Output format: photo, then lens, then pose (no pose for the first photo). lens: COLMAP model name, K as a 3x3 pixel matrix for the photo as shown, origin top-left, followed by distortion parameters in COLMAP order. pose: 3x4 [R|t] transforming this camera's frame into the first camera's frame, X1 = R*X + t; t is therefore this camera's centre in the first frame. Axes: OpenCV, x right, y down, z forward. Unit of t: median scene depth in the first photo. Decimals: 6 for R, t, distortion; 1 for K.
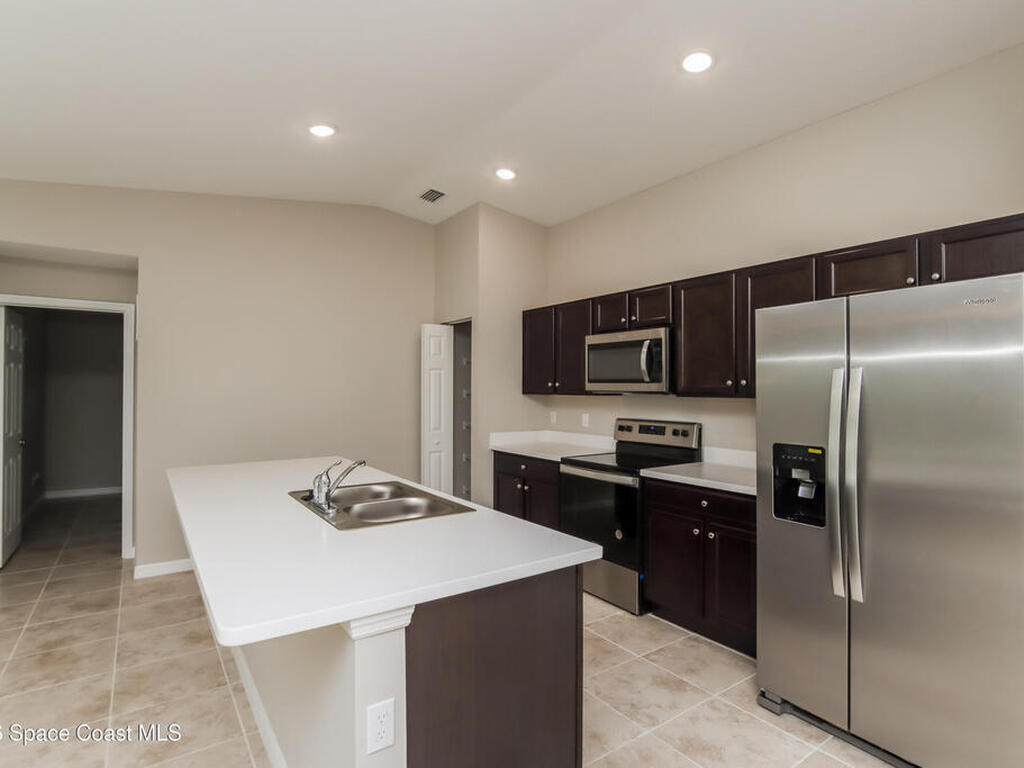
lens RADIAL K [[534.1, 0, 514.4], [0, 534.1, 381.2], [0, 0, 1]] dist [-0.031168, 0.002579]
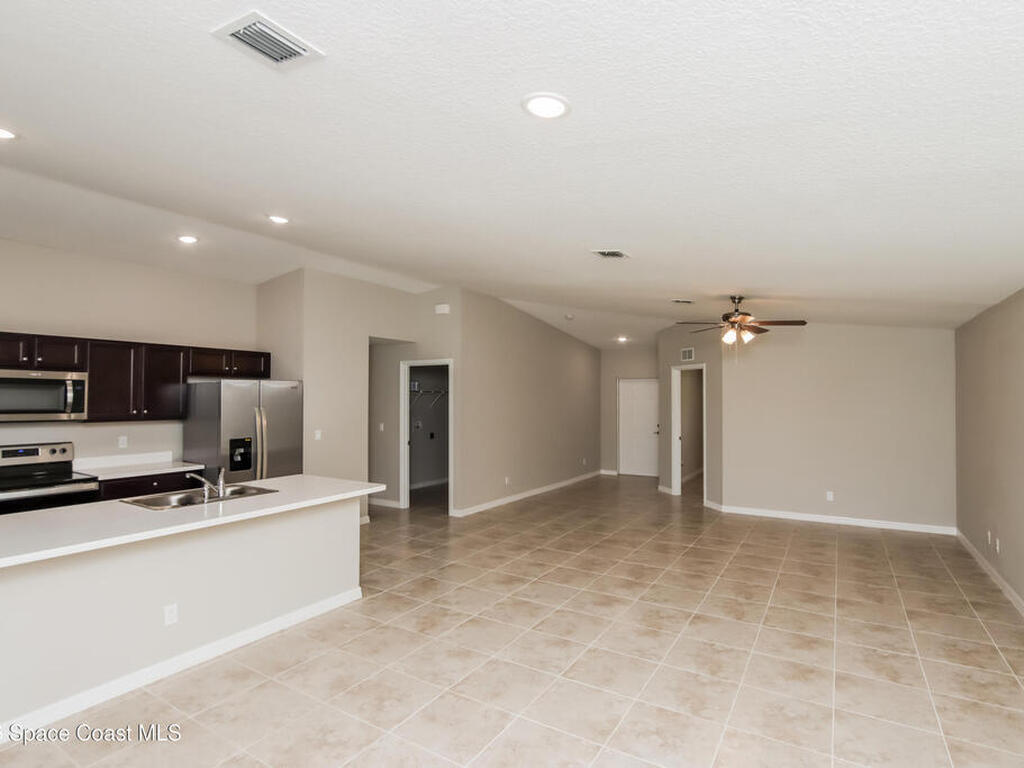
lens RADIAL K [[534.1, 0, 511.2], [0, 534.1, 387.3], [0, 0, 1]] dist [-0.031168, 0.002579]
pose [[-0.386029, 0.014089, 0.922379, -1.270630], [-0.015046, 0.999654, -0.021566, -0.045920], [-0.922364, -0.022203, -0.385683, 0.472453]]
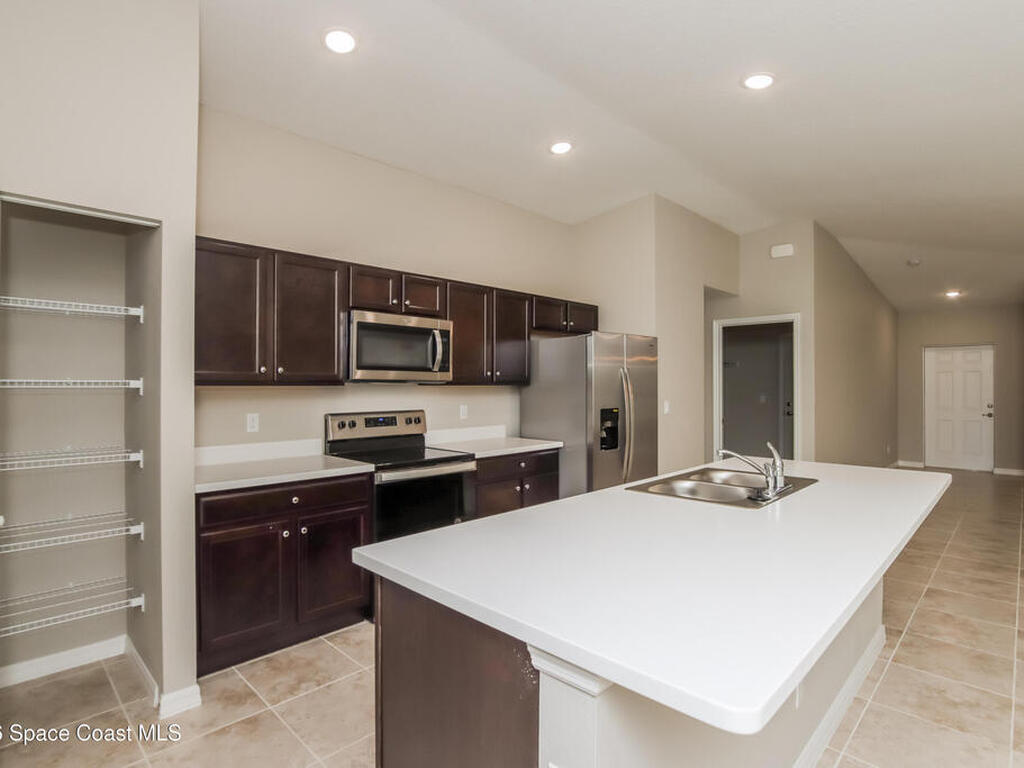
lens RADIAL K [[534.1, 0, 513.6], [0, 534.1, 386.1], [0, 0, 1]] dist [-0.031168, 0.002579]
pose [[-0.171677, -0.004986, 0.985141, -0.738321], [-0.013085, 0.999911, 0.002781, 0.024117], [-0.985066, -0.012414, -0.171727, 0.976226]]
